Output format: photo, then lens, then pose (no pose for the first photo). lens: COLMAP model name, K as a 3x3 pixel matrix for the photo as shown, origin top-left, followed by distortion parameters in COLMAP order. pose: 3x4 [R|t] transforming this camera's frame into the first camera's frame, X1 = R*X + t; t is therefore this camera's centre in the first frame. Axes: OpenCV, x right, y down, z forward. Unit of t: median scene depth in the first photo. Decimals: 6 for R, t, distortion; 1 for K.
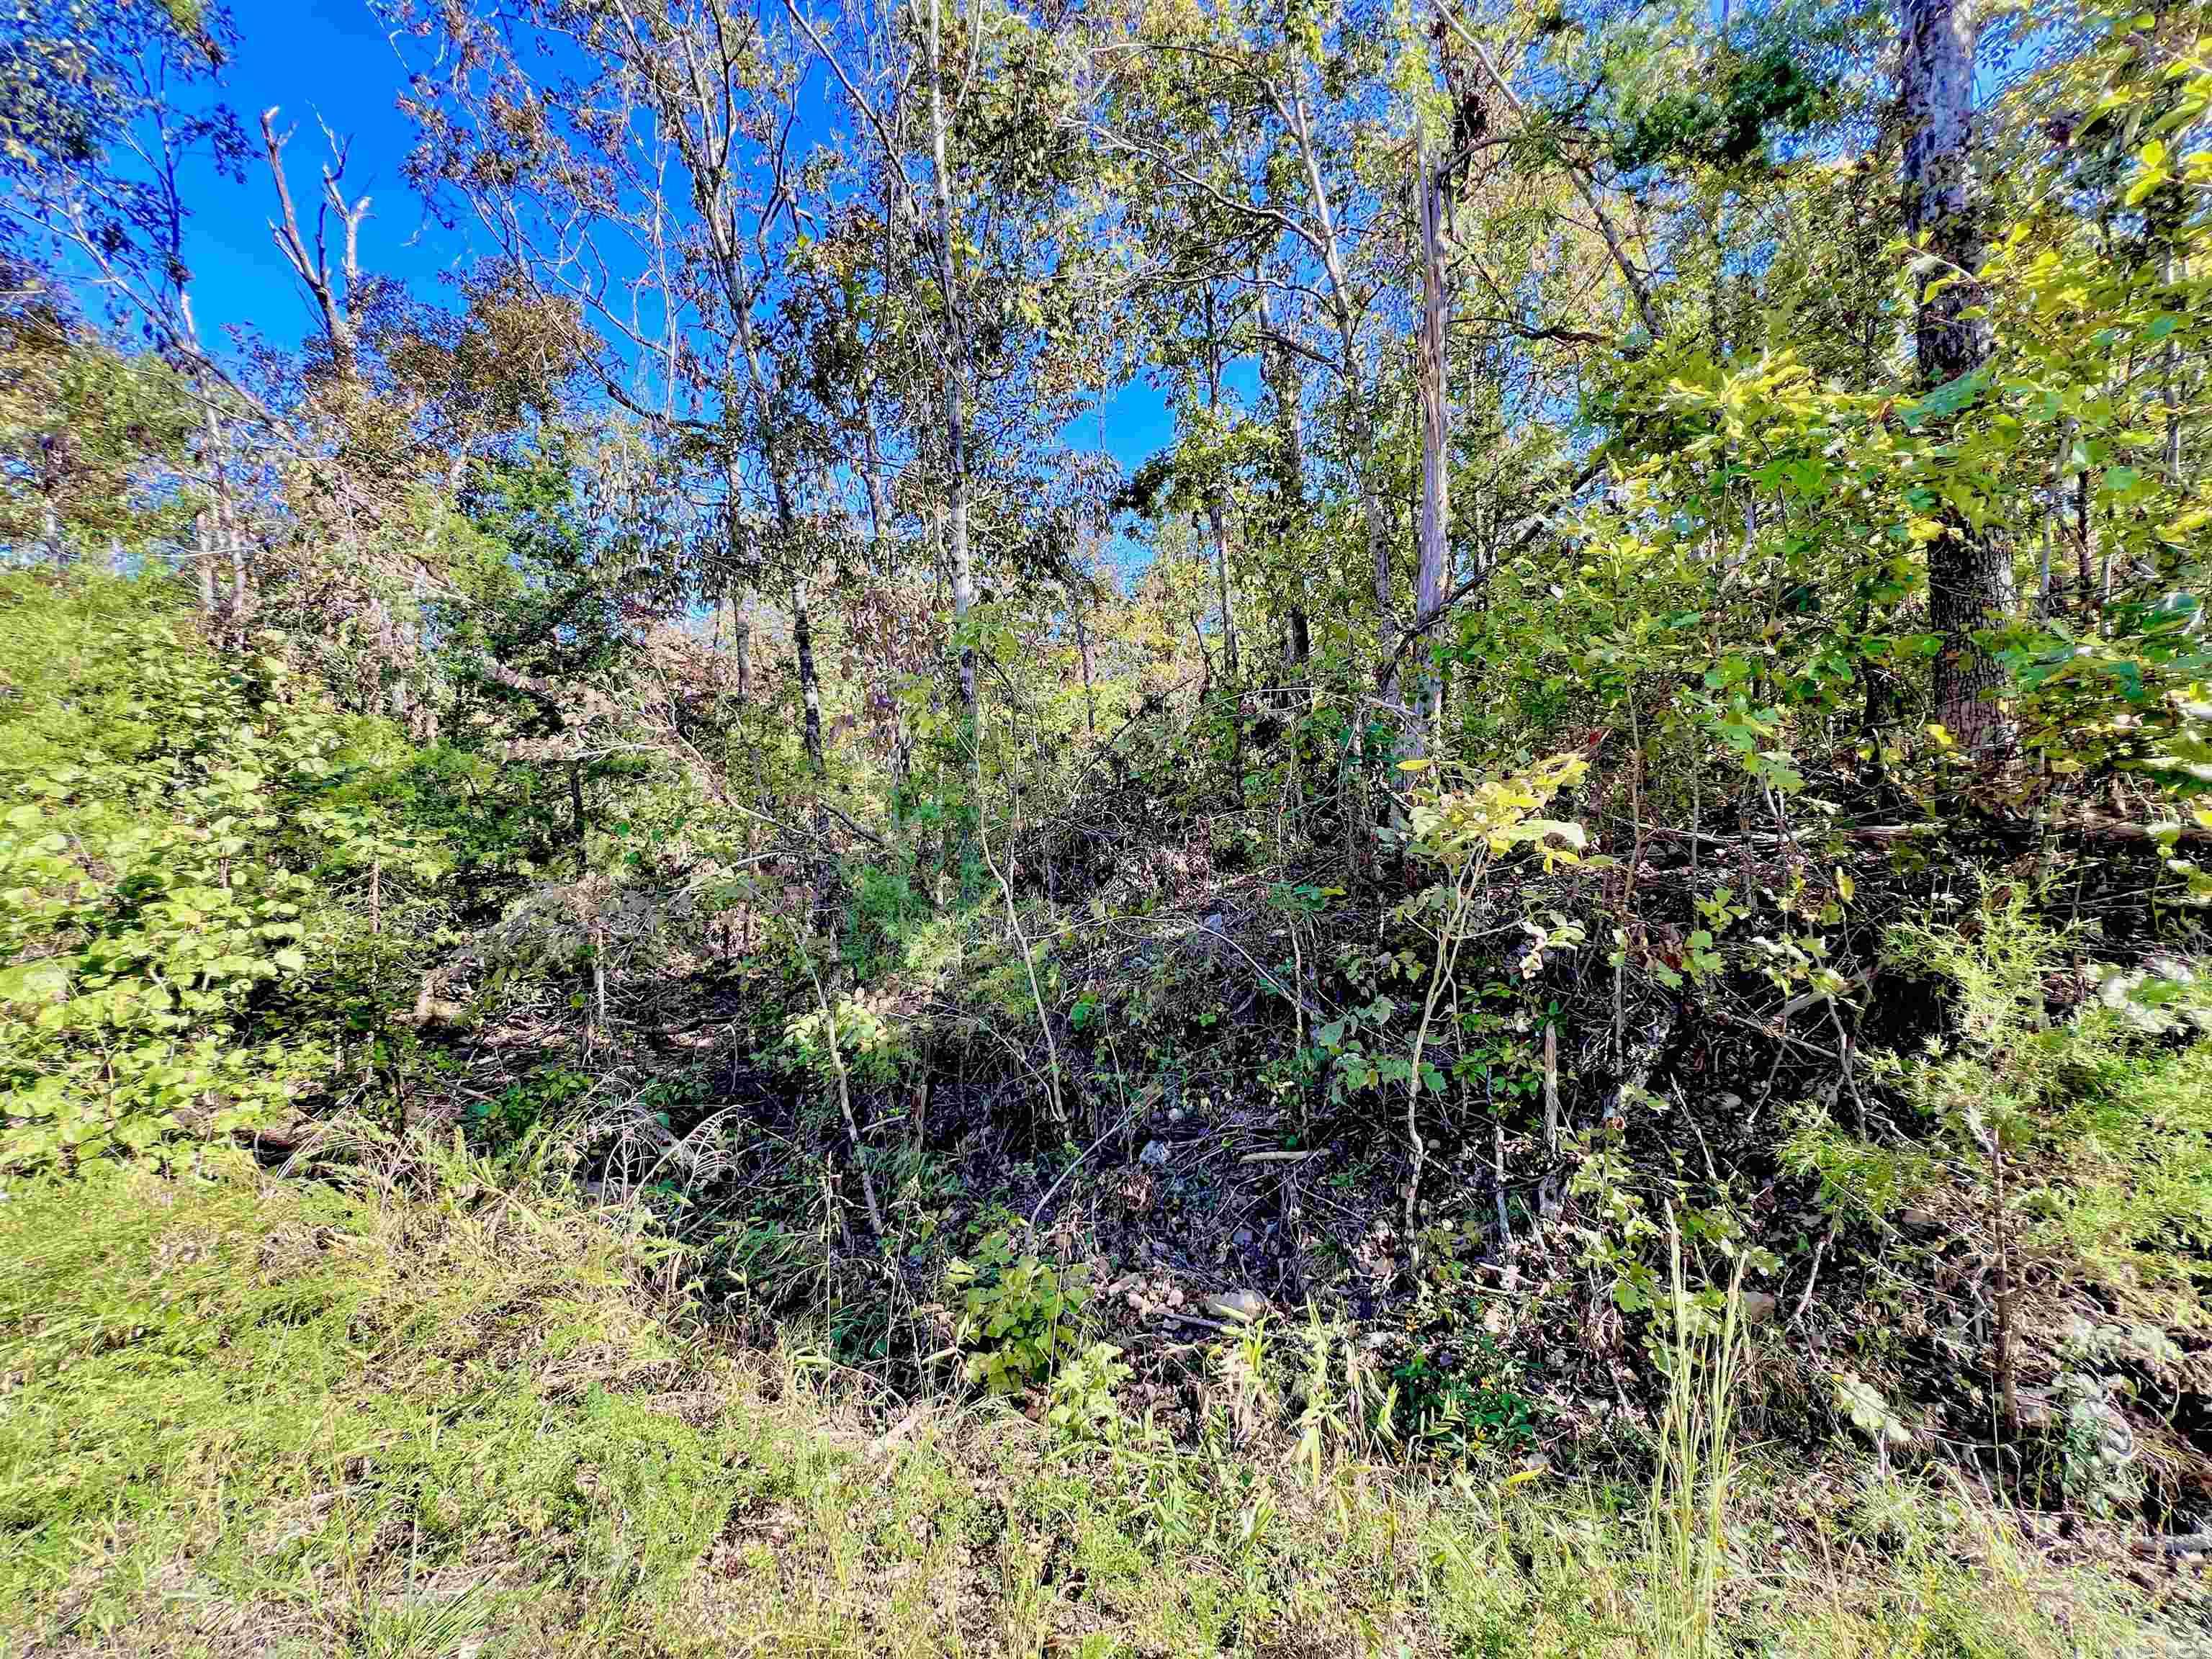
lens RADIAL K [[912.2, 0, 1106.0], [0, 912.2, 829.5], [0, 0, 1]] dist [-0.001051, 0.000453]
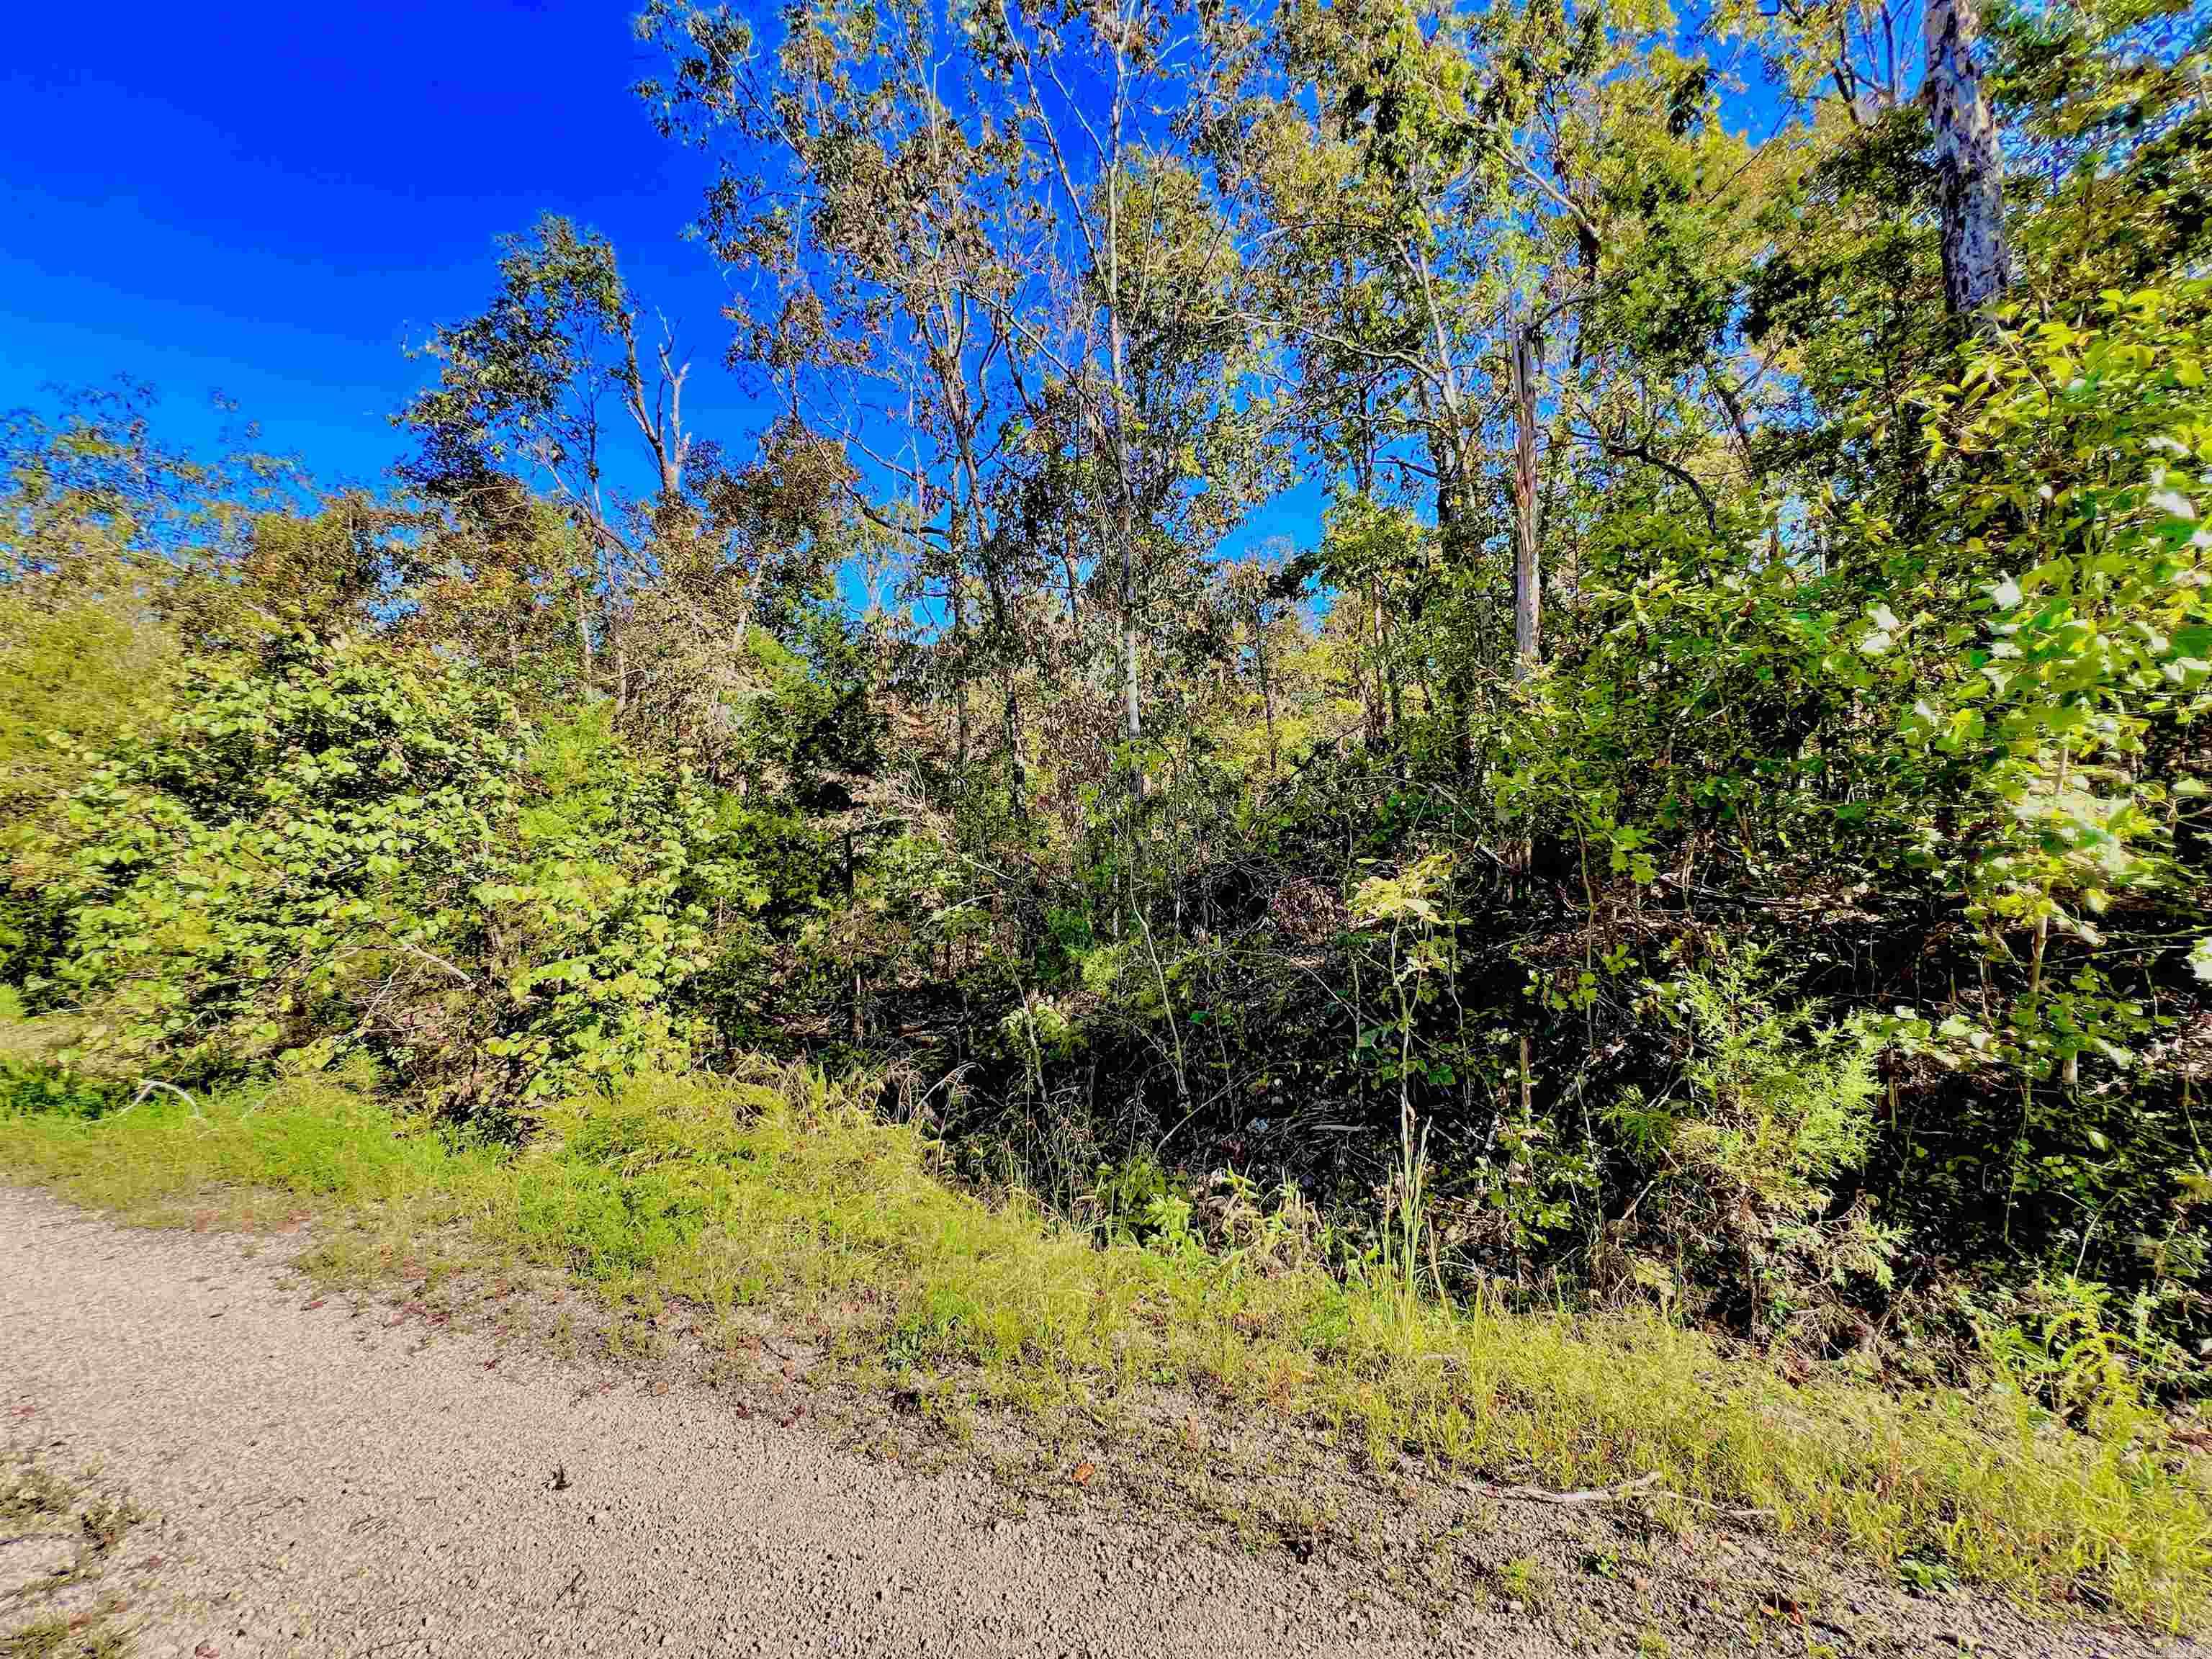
lens RADIAL K [[839.9, 0, 1106.0], [0, 839.9, 829.5], [0, 0, 1]] dist [0.020758, 0.000009]
pose [[0.978476, -0.001718, -0.206352, 0.068828], [-0.006518, 0.999209, -0.039227, -0.025572], [0.206256, 0.039727, 0.977691, -0.219274]]
